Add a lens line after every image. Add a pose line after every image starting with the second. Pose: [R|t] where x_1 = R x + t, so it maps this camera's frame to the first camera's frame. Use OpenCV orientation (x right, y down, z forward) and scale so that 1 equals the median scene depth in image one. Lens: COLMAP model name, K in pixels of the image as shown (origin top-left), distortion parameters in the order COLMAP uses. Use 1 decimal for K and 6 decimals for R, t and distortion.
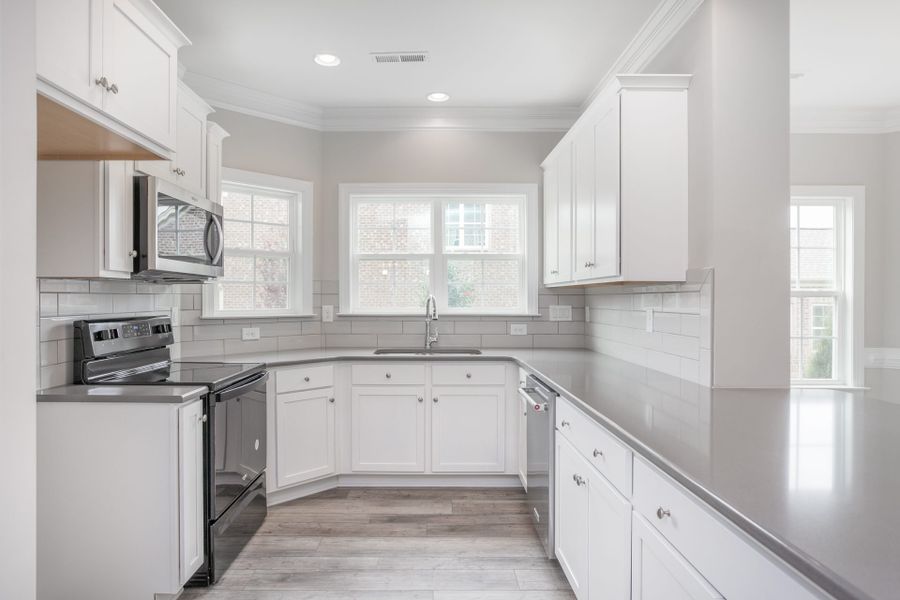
lens RADIAL K [[539.7, 0, 428.0], [0, 539.7, 297.7], [0, 0, 1]] dist [-0.034564, 0.021417]
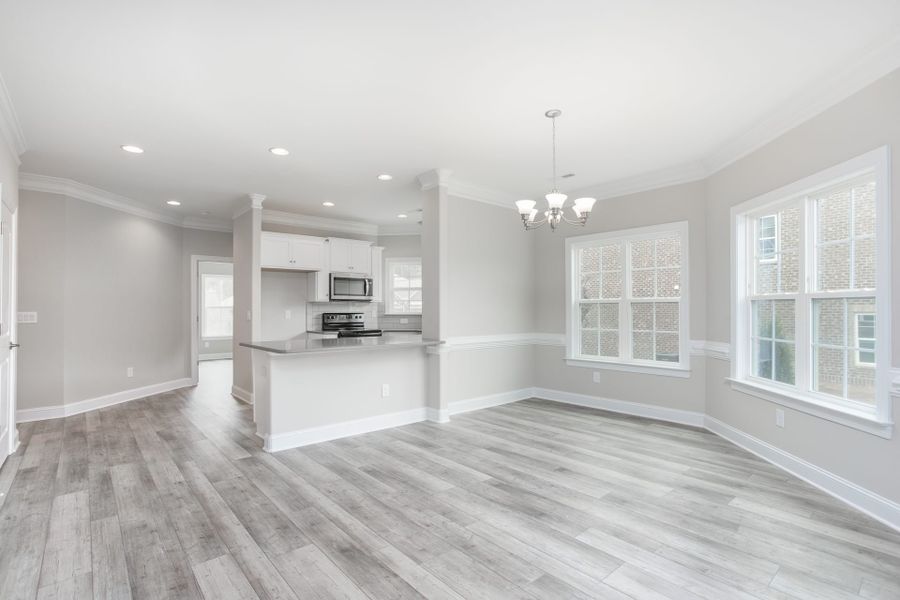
lens RADIAL K [[428.4, 0, 440.7], [0, 428.4, 300.9], [0, 0, 1]] dist [-0.037836, 0.016607]
pose [[0.667256, -0.022392, -0.744491, 1.205074], [0.005407, 0.999667, -0.025221, 0.021163], [0.744809, 0.012804, 0.667155, -0.206078]]
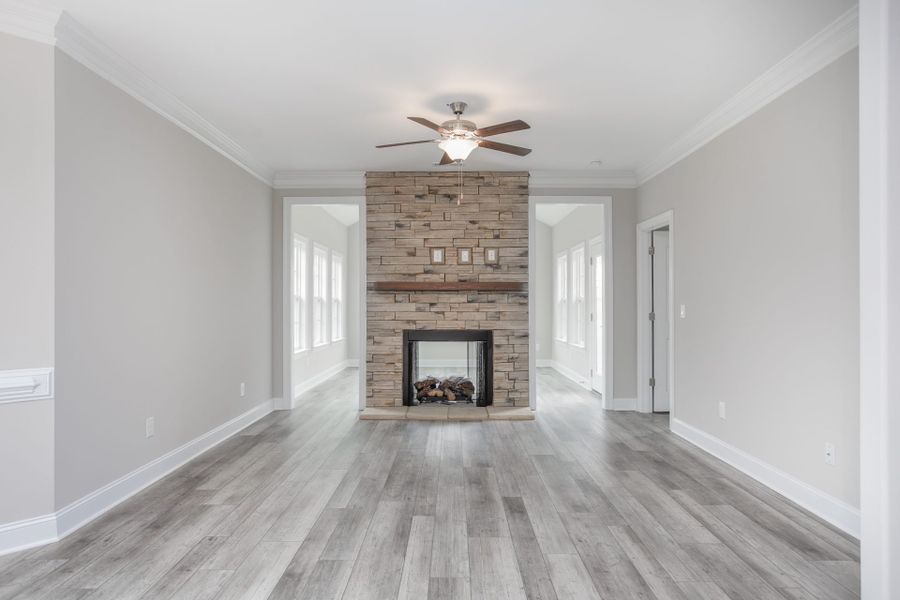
lens RADIAL K [[539.7, 0, 447.1], [0, 539.7, 299.0], [0, 0, 1]] dist [-0.034564, 0.021417]
pose [[-0.002222, 0.004132, 0.999989, 0.547729], [0.005377, 0.999977, -0.004120, 0.017107], [-0.999983, 0.005368, -0.002245, 0.016987]]
